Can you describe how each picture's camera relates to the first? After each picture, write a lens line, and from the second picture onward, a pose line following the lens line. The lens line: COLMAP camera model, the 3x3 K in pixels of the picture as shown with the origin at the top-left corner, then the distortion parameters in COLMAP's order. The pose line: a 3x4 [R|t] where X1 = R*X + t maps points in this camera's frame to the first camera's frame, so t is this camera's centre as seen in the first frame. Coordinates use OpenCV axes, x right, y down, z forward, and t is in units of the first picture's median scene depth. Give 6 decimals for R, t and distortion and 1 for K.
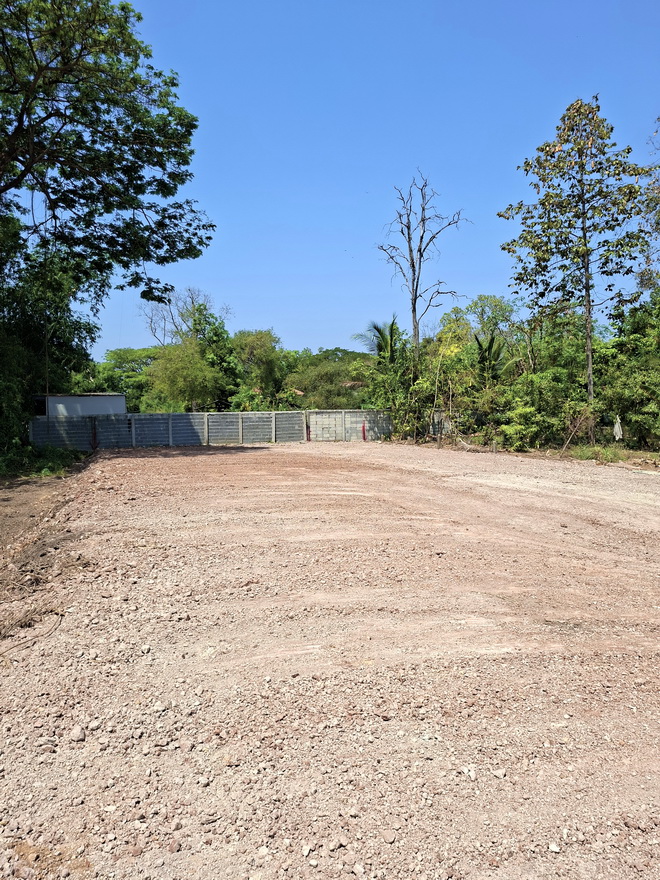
lens RADIAL K [[586.4, 0, 330.4], [0, 586.4, 438.6], [0, 0, 1]] dist [-0.005646, -0.002862]
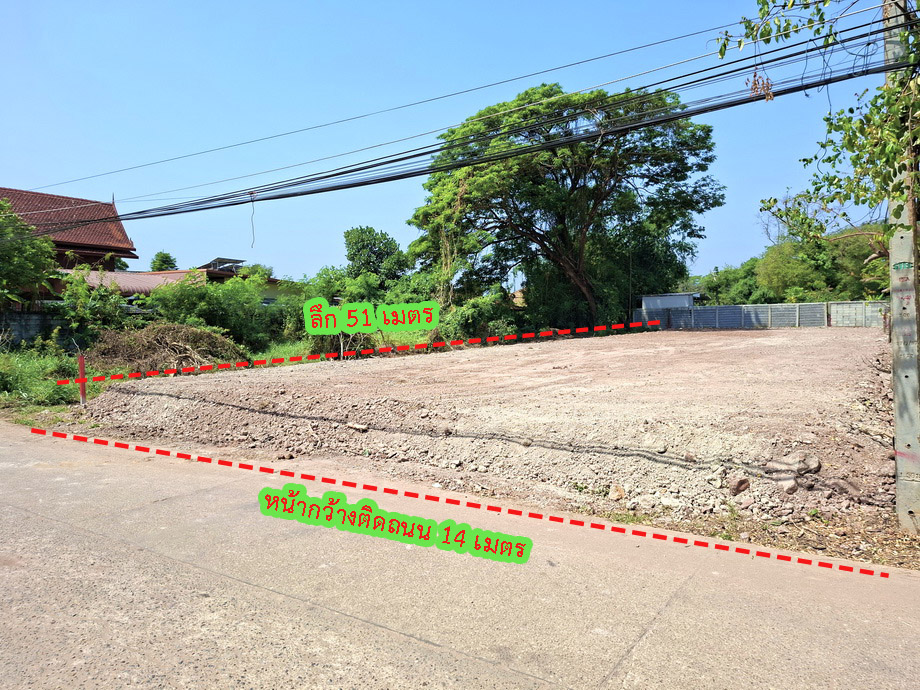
lens RADIAL K [[613.1, 0, 460.1], [0, 613.1, 345.0], [0, 0, 1]] dist [-0.005646, -0.002862]
pose [[0.613434, 0.040532, -0.788705, 0.653924], [-0.019096, 0.999151, 0.036495, 0.014537], [0.789515, -0.007326, 0.613688, -0.560147]]
